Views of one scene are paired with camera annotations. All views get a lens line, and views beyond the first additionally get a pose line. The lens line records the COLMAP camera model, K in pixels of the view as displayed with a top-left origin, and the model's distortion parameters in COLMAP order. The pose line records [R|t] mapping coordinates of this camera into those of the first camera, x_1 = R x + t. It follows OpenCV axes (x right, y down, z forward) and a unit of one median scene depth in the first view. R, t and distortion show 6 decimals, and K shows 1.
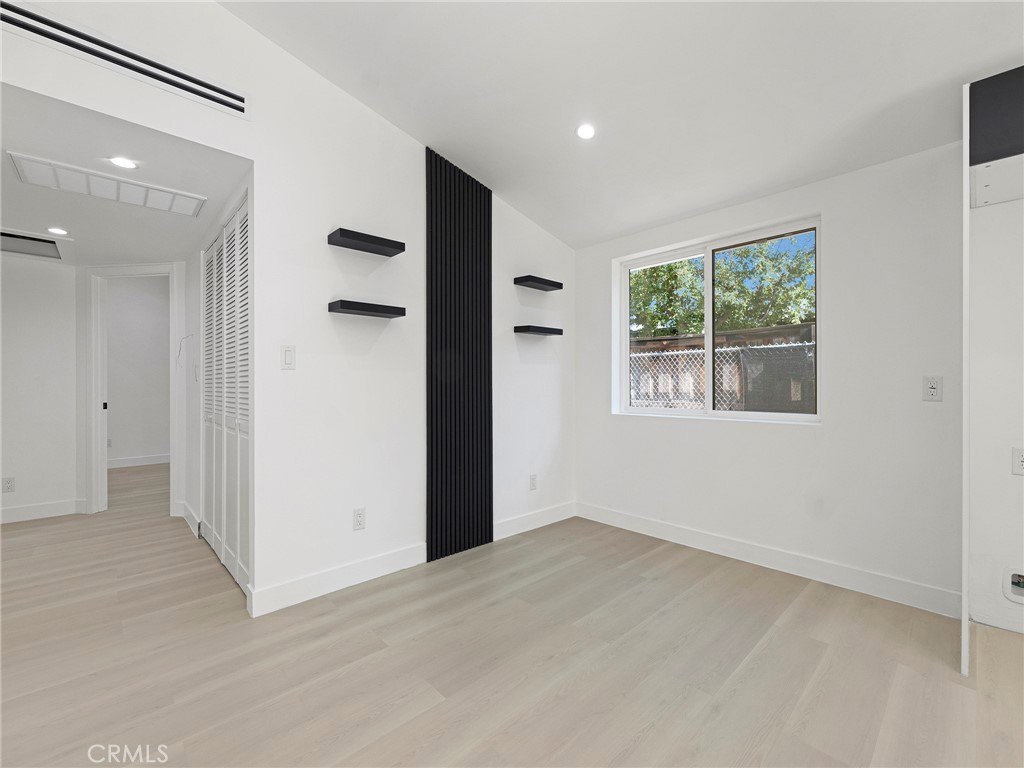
lens RADIAL K [[433.5, 0, 507.6], [0, 433.5, 389.1], [0, 0, 1]] dist [0.000008, -0.000049]
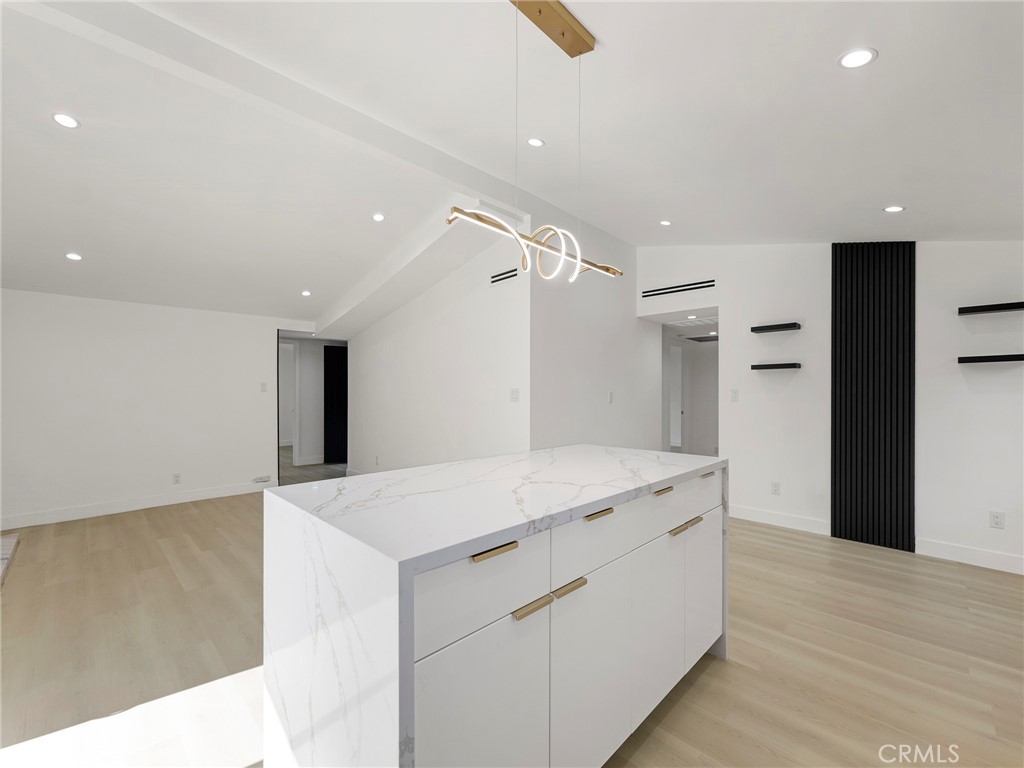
lens RADIAL K [[433.5, 0, 508.1], [0, 433.5, 389.2], [0, 0, 1]] dist [0.000008, -0.000049]
pose [[0.056194, -0.001058, -0.998419, 1.171191], [-0.003774, 0.999992, -0.001272, -0.076967], [0.998413, 0.003840, 0.056190, -0.139157]]
